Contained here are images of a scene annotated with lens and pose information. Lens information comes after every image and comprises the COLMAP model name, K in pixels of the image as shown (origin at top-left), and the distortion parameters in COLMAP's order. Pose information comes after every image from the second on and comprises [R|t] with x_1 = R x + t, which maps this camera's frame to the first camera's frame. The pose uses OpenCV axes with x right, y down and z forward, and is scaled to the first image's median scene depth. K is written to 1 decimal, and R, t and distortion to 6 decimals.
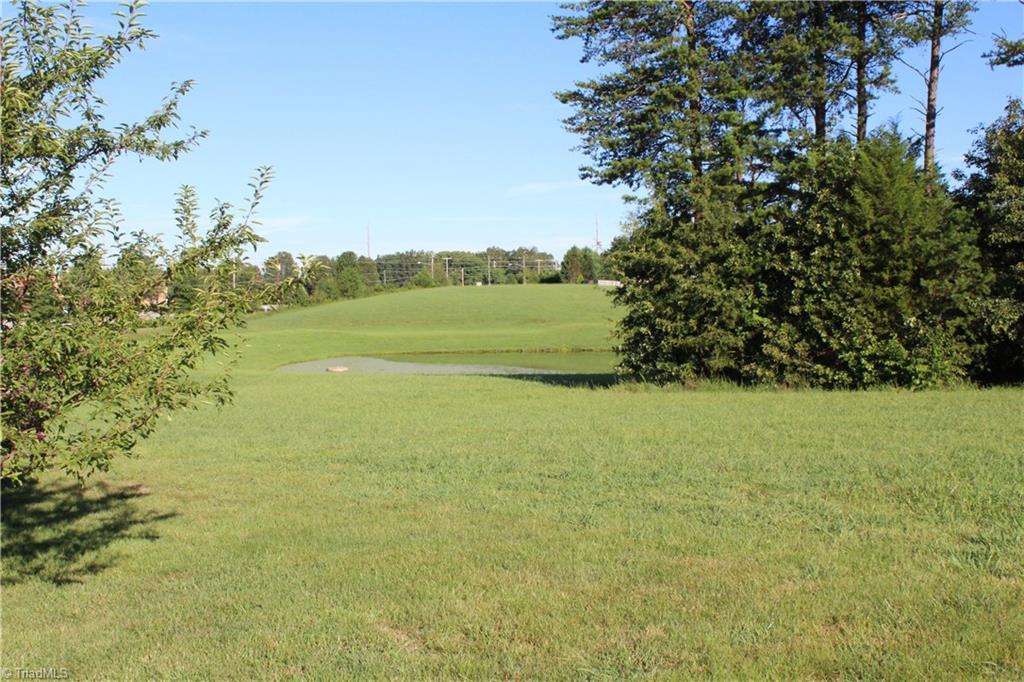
lens RADIAL K [[1080.9, 0, 512.0], [0, 1080.9, 341.0], [0, 0, 1]] dist [-0.081722, 0.042304]
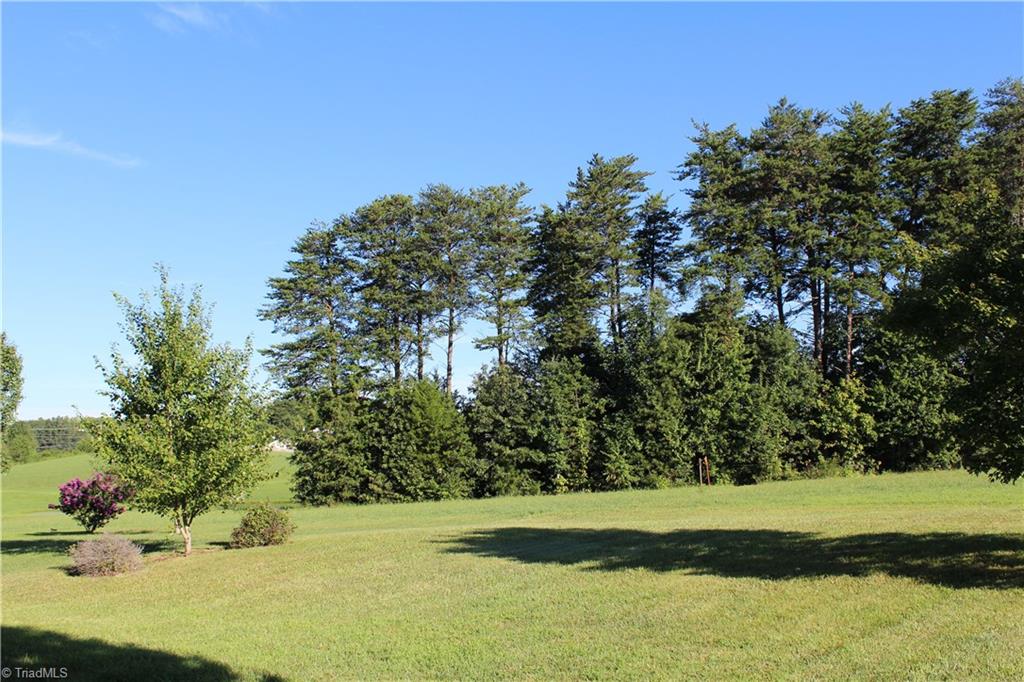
lens RADIAL K [[1001.6, 0, 512.0], [0, 1001.6, 341.0], [0, 0, 1]] dist [-0.131836, 0.026627]
pose [[0.937784, 0.023244, 0.346440, -0.159159], [0.031786, 0.987820, -0.152319, 0.030750], [-0.345760, 0.153854, 0.925623, -0.817576]]
